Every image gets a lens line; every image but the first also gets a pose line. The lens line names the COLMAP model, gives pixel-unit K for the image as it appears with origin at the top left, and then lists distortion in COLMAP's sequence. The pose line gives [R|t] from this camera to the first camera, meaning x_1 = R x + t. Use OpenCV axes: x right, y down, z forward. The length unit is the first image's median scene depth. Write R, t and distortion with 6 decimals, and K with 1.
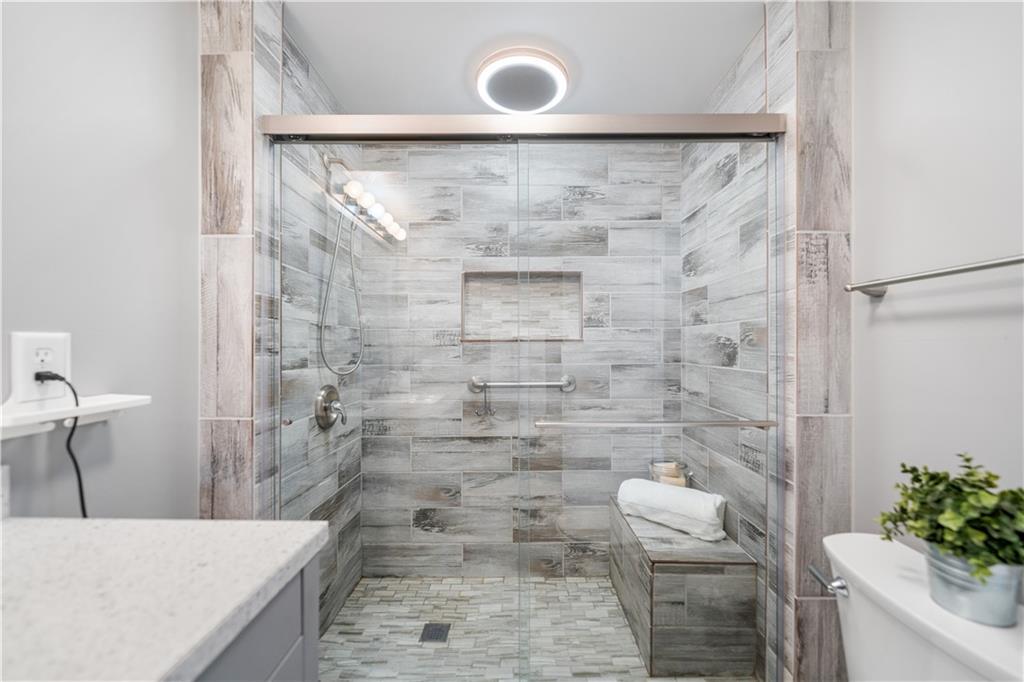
lens RADIAL K [[390.4, 0, 515.2], [0, 390.4, 345.8], [0, 0, 1]] dist [-0.000406, -0.000016]
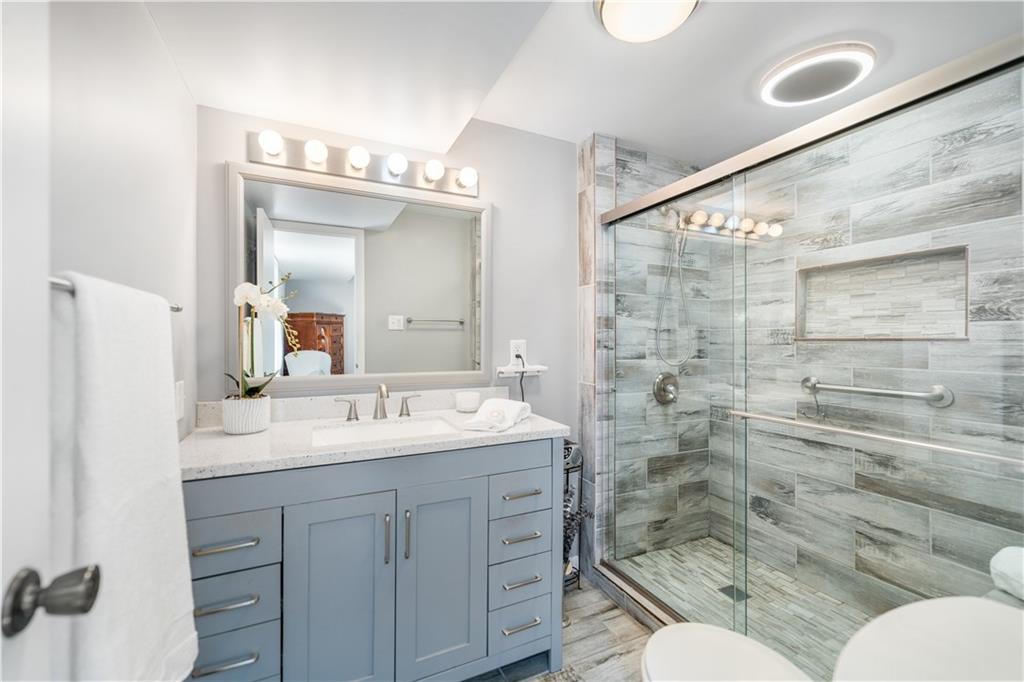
lens RADIAL K [[415.5, 0, 512.0], [0, 415.5, 341.0], [0, 0, 1]] dist [0.000479, 0.000021]
pose [[0.425720, 0.005300, -0.904839, 0.511108], [0.000189, 0.999982, 0.005947, -0.015905], [0.904855, -0.002703, 0.425712, -0.096767]]
